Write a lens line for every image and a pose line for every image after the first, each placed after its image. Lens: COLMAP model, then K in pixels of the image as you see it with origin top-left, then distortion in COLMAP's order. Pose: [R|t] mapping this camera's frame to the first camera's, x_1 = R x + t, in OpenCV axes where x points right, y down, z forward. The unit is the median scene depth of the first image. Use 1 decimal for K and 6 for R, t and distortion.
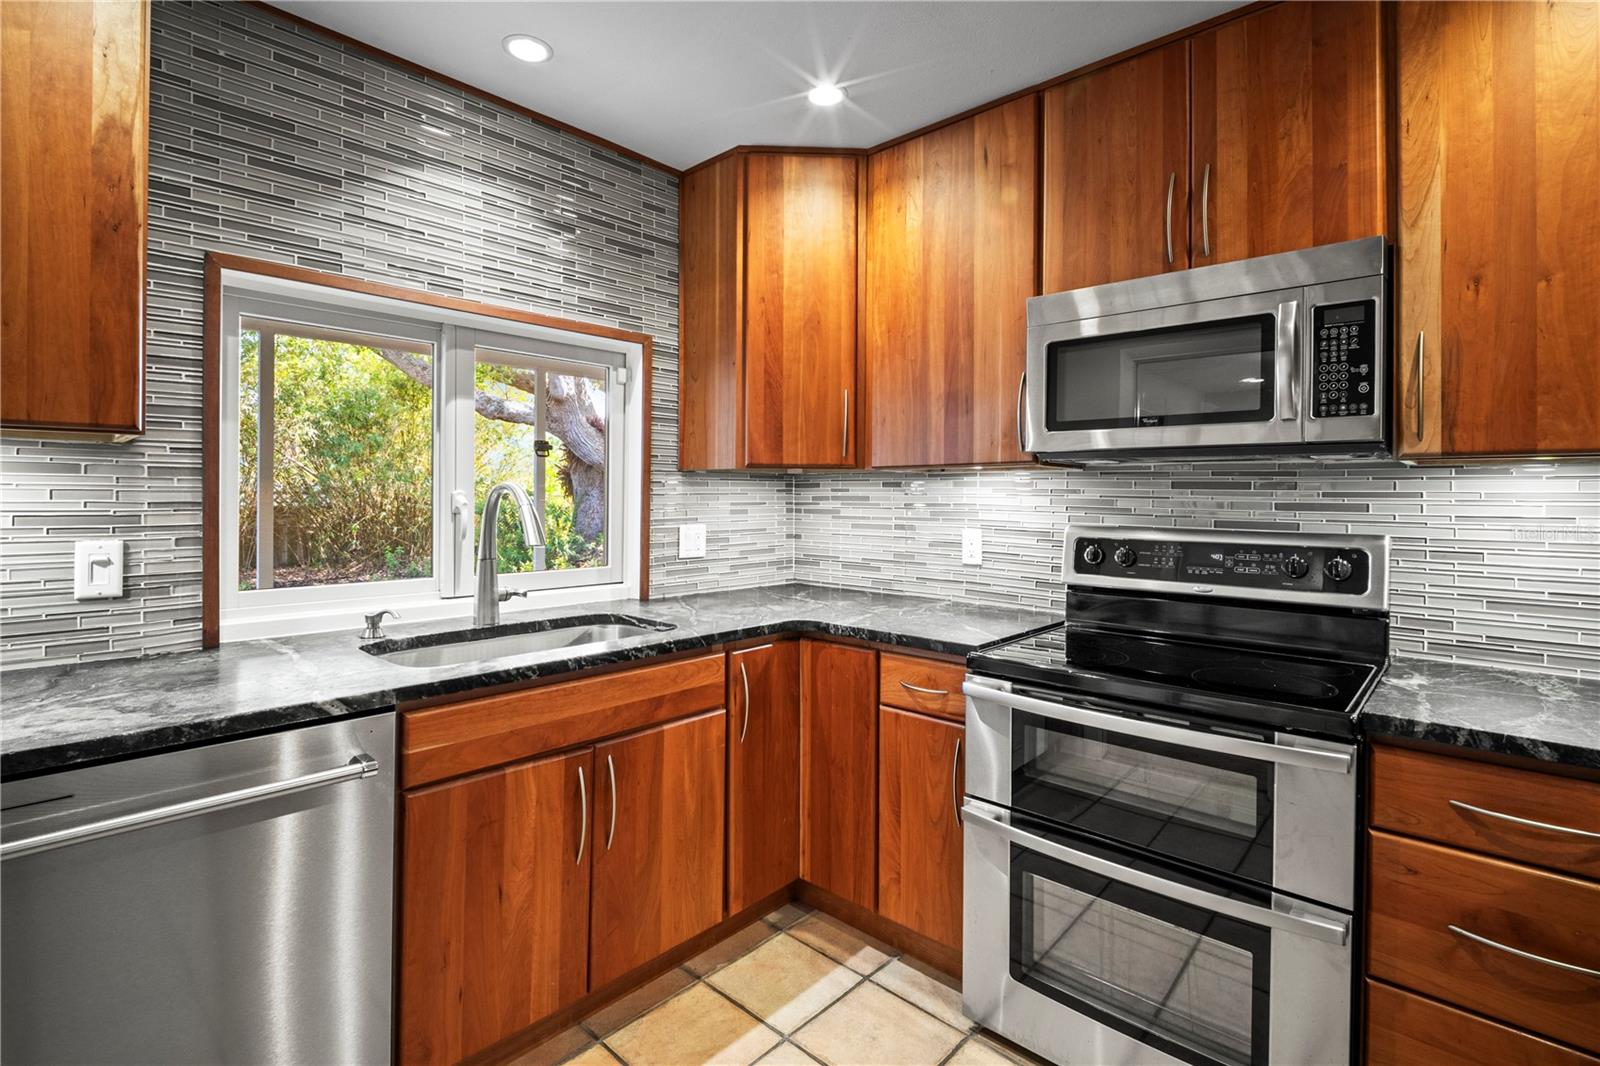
lens RADIAL K [[737.1, 0, 799.9], [0, 737.1, 501.8], [0, 0, 1]] dist [-0.000039, -0.007379]
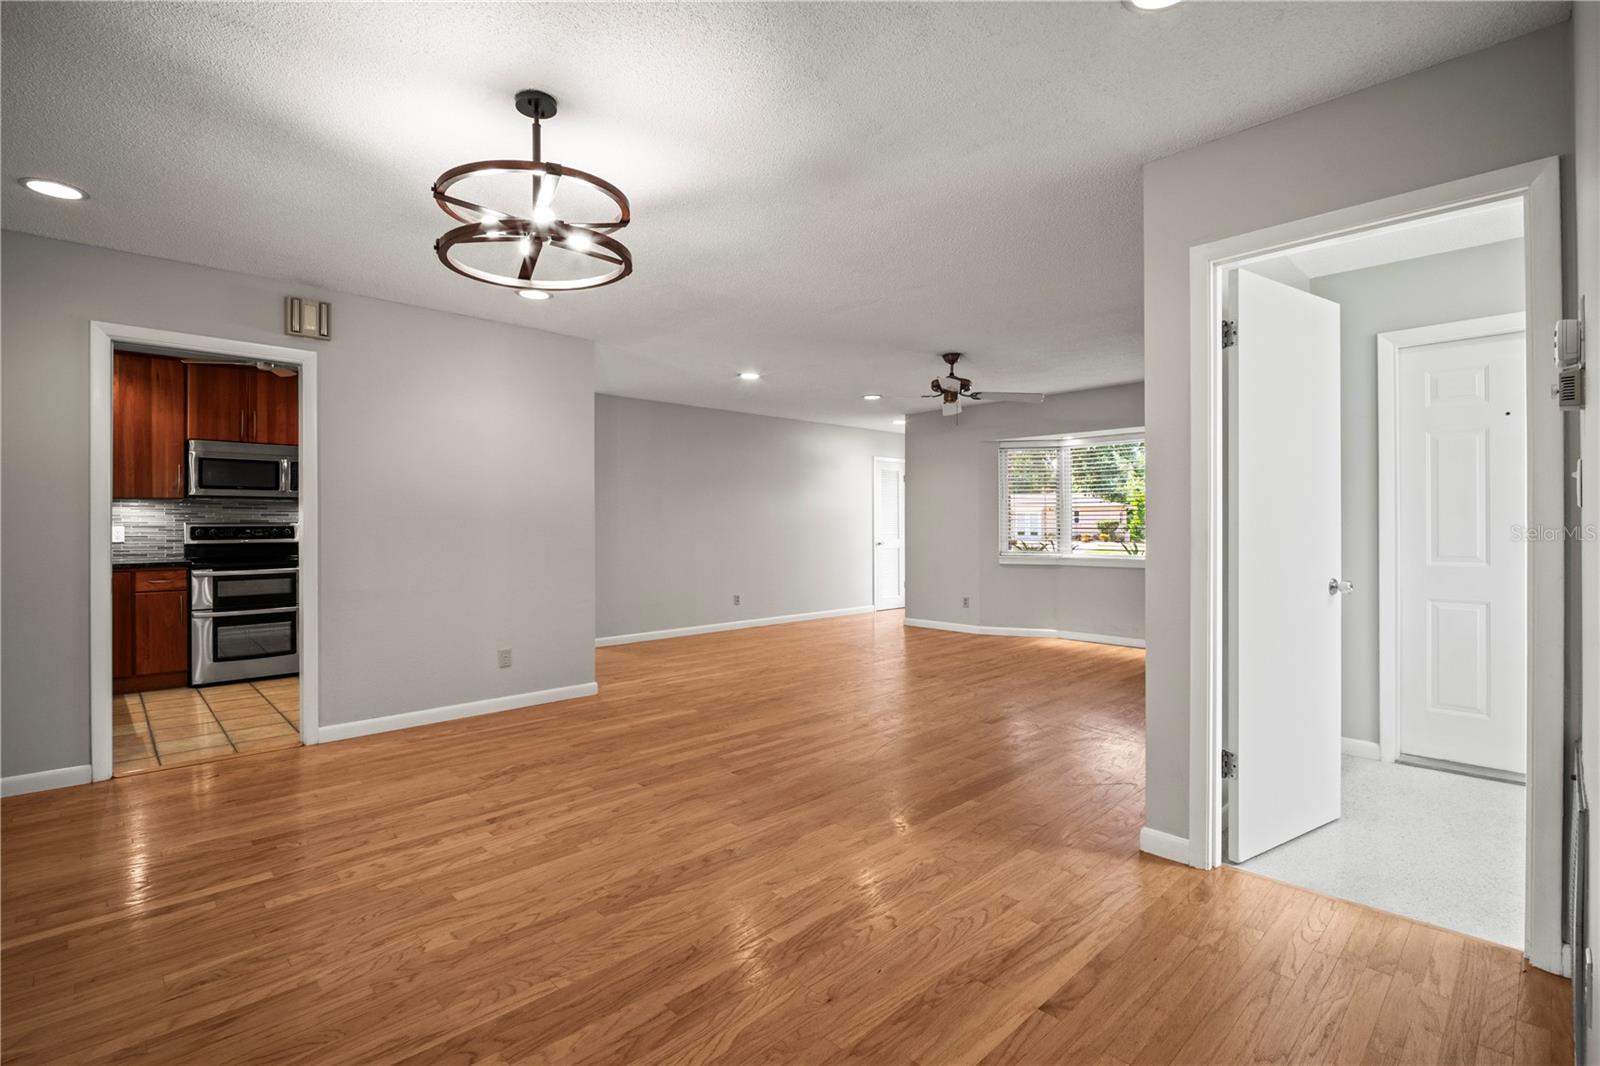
lens RADIAL K [[737.1, 0, 792.0], [0, 737.1, 524.4], [0, 0, 1]] dist [-0.000039, -0.007379]
pose [[0.060351, -0.007931, 0.998146, -2.222162], [0.011444, 0.999908, 0.007253, 0.047276], [-0.998112, 0.010985, 0.060437, -1.379534]]
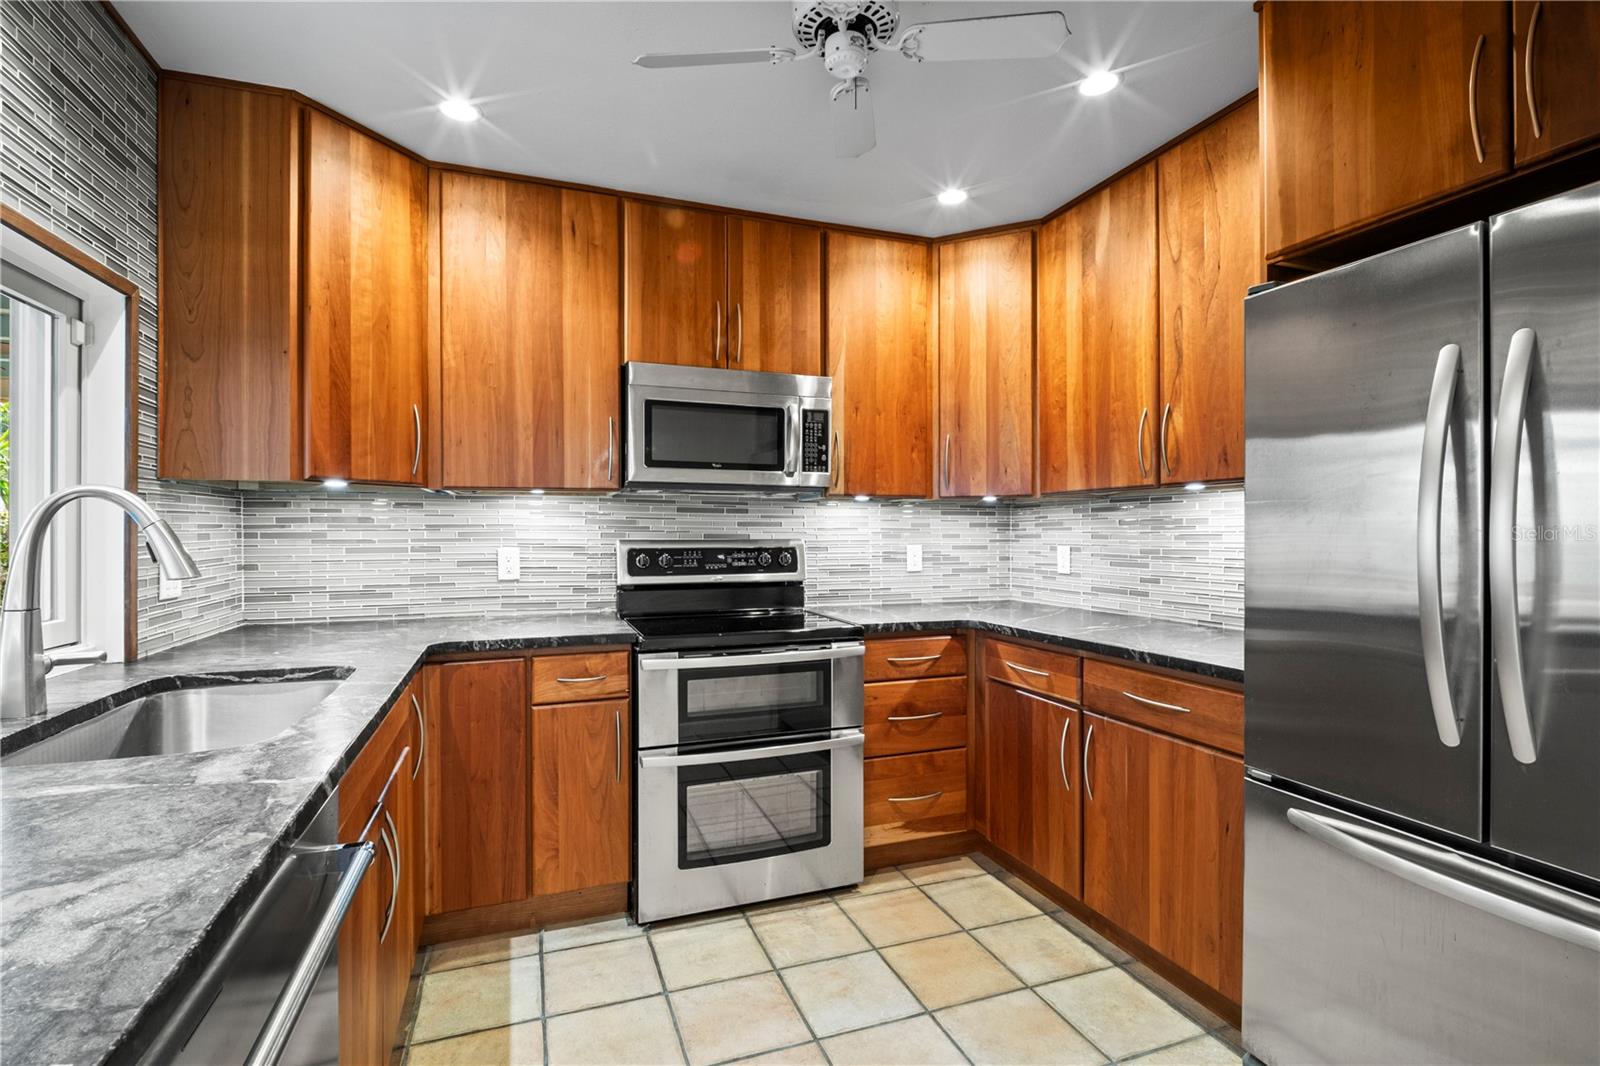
lens RADIAL K [[737.1, 0, 786.7], [0, 737.1, 538.2], [0, 0, 1]] dist [-0.000039, -0.007379]
pose [[0.466134, -0.015565, 0.884577, -0.662428], [0.010879, 0.999870, 0.011861, 0.018172], [-0.884647, 0.004094, 0.466243, 0.153764]]
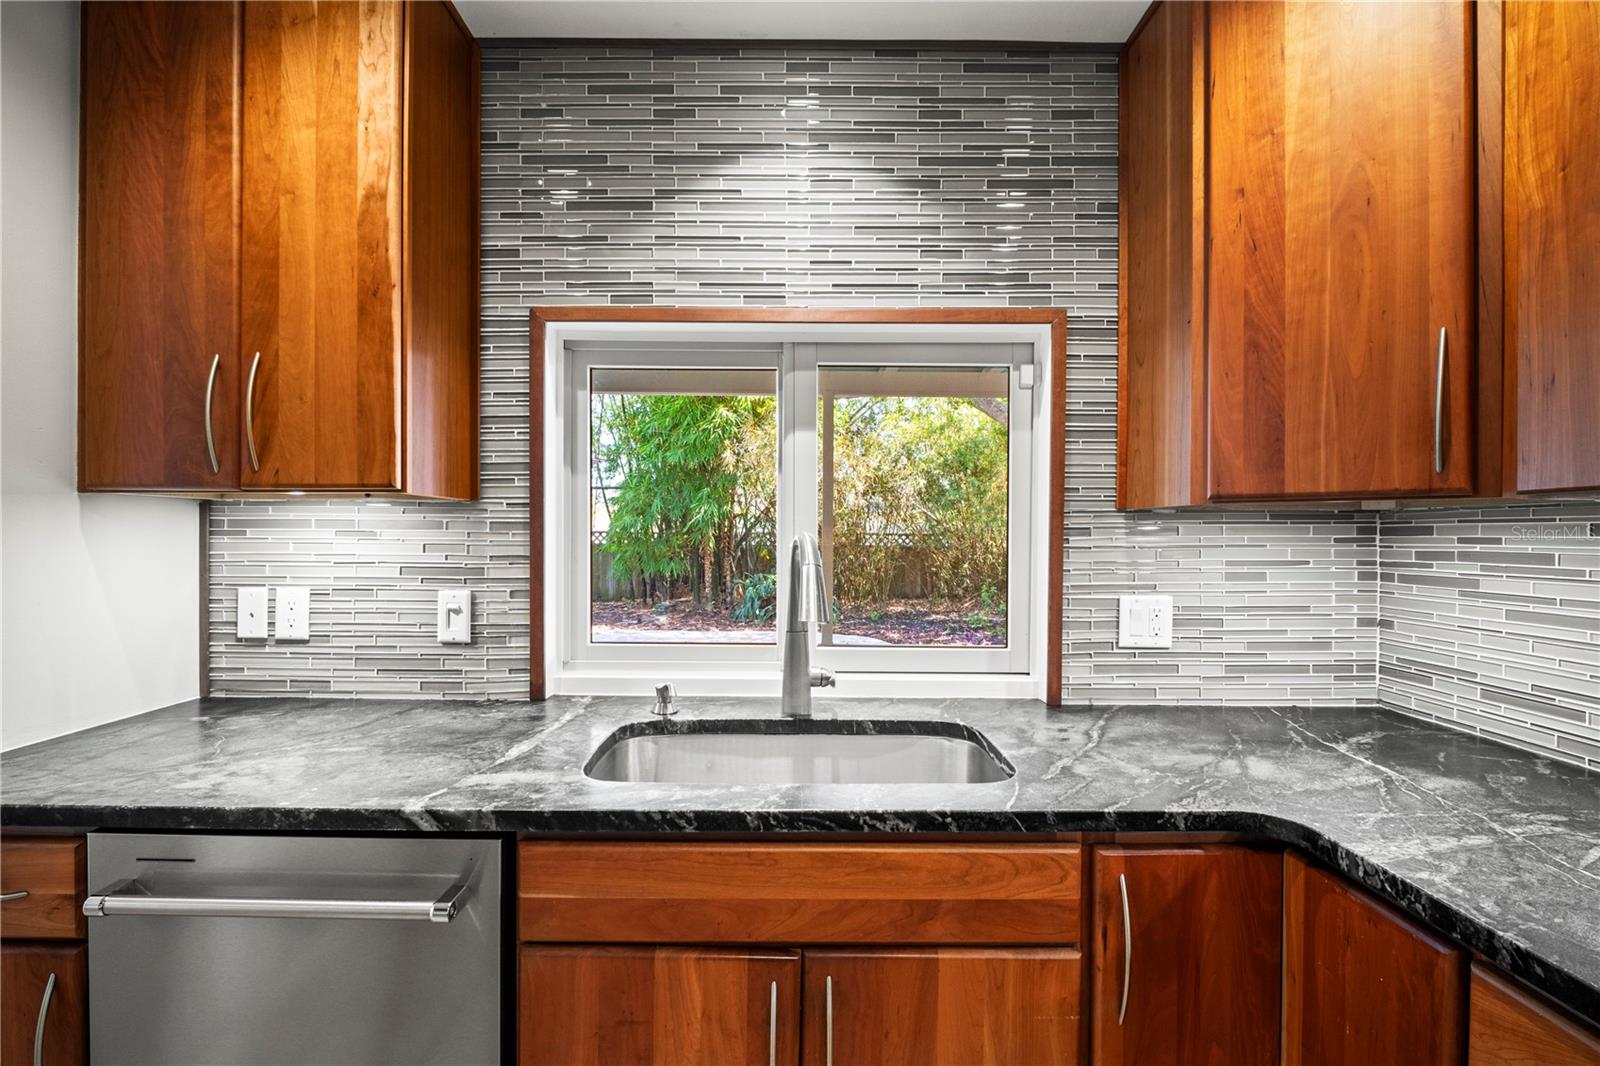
lens RADIAL K [[737.1, 0, 791.7], [0, 737.1, 539.0], [0, 0, 1]] dist [-0.000039, -0.007379]
pose [[0.681888, 0.002765, -0.731451, 0.142796], [-0.006174, 0.999979, -0.001976, -0.018380], [0.731430, 0.005863, 0.681891, 0.458037]]
